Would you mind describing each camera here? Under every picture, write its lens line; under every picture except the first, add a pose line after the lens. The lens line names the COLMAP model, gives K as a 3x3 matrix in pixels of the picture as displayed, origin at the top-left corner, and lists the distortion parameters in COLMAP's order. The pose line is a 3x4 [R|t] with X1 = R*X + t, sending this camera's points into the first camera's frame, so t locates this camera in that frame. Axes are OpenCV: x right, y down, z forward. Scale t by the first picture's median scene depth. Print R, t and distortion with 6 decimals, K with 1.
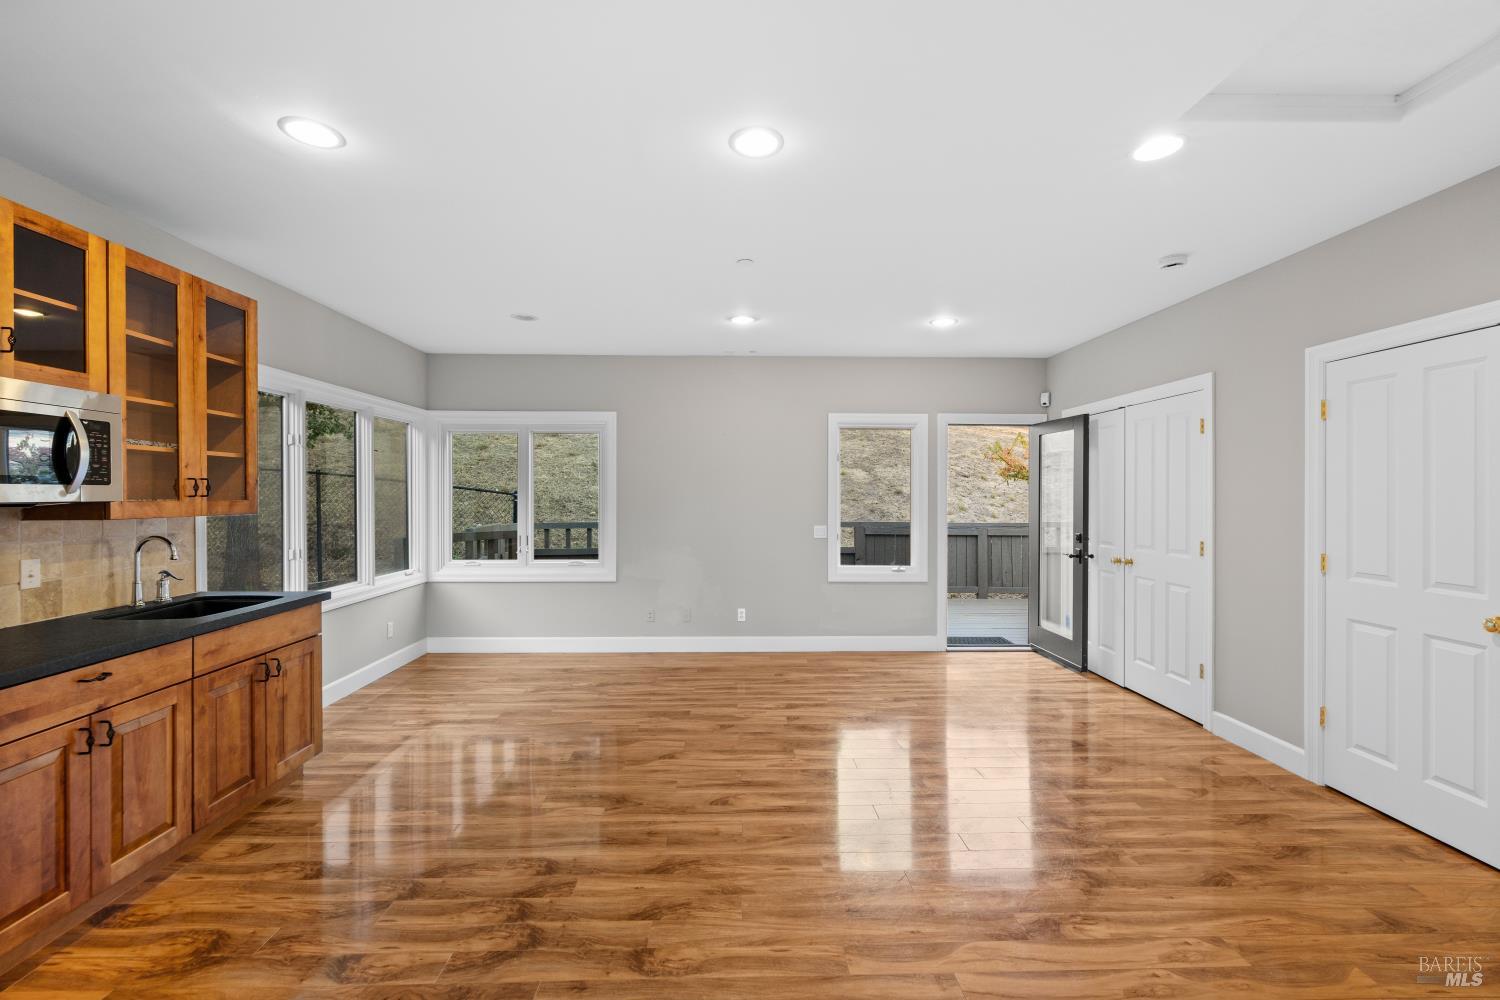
lens RADIAL K [[633.7, 0, 741.1], [0, 633.7, 493.1], [0, 0, 1]] dist [-0.000384, -0.000026]
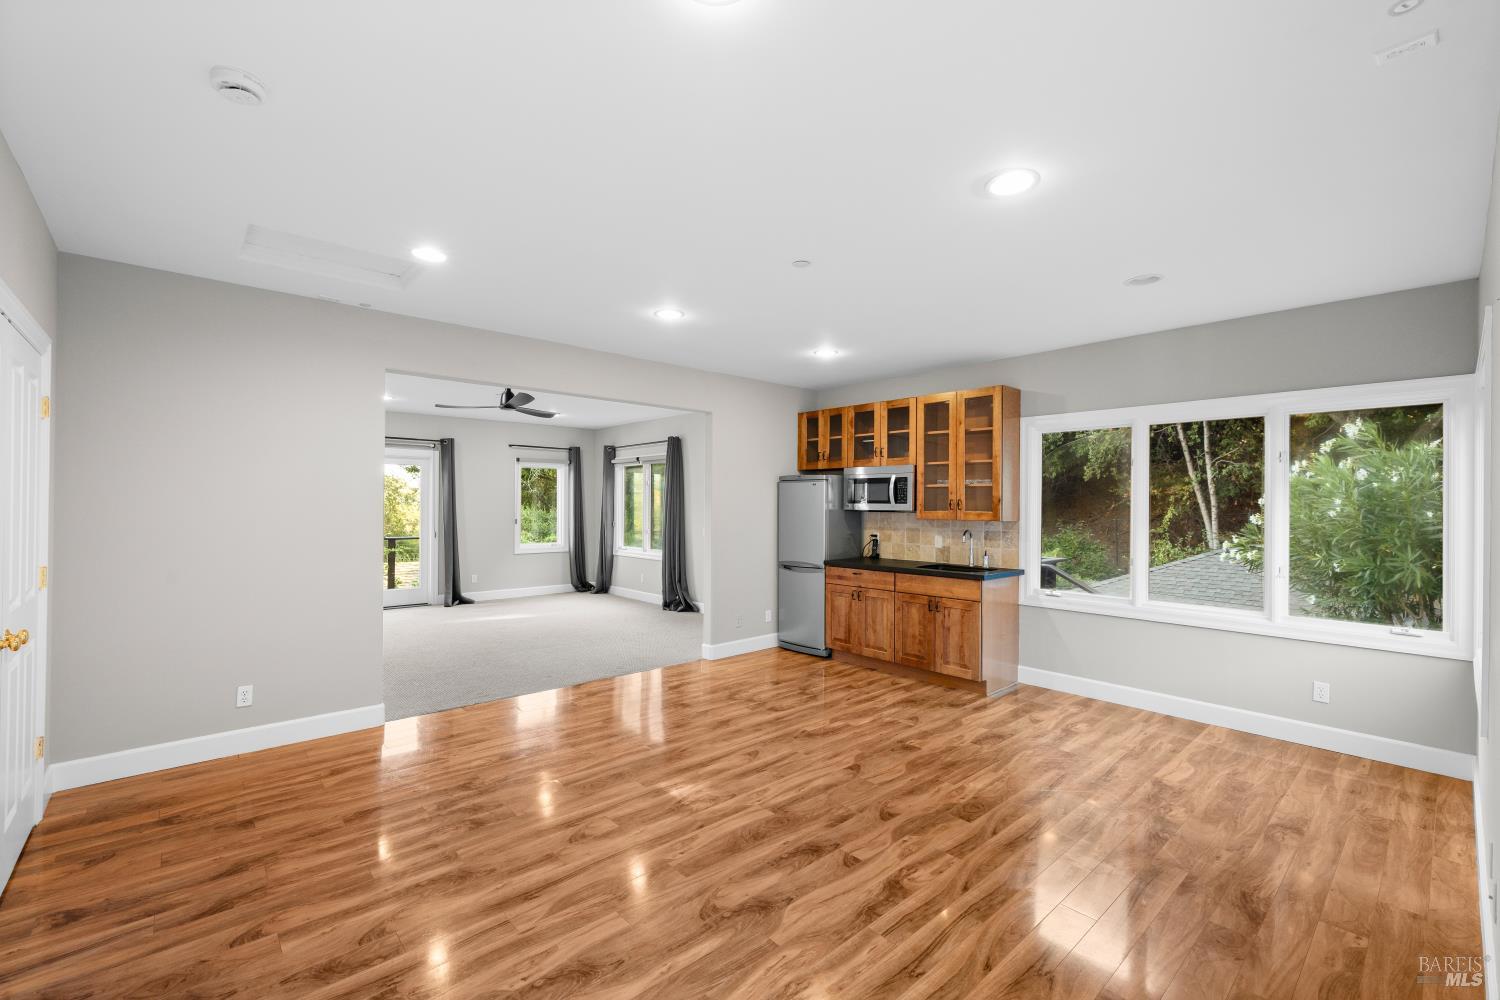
lens RADIAL K [[633.7, 0, 743.8], [0, 633.7, 506.6], [0, 0, 1]] dist [-0.000384, -0.000026]
pose [[-0.762845, -0.006531, -0.646548, 0.813161], [-0.010057, 0.999948, 0.001766, 0.000086], [0.646503, 0.007849, -0.762871, 1.993536]]
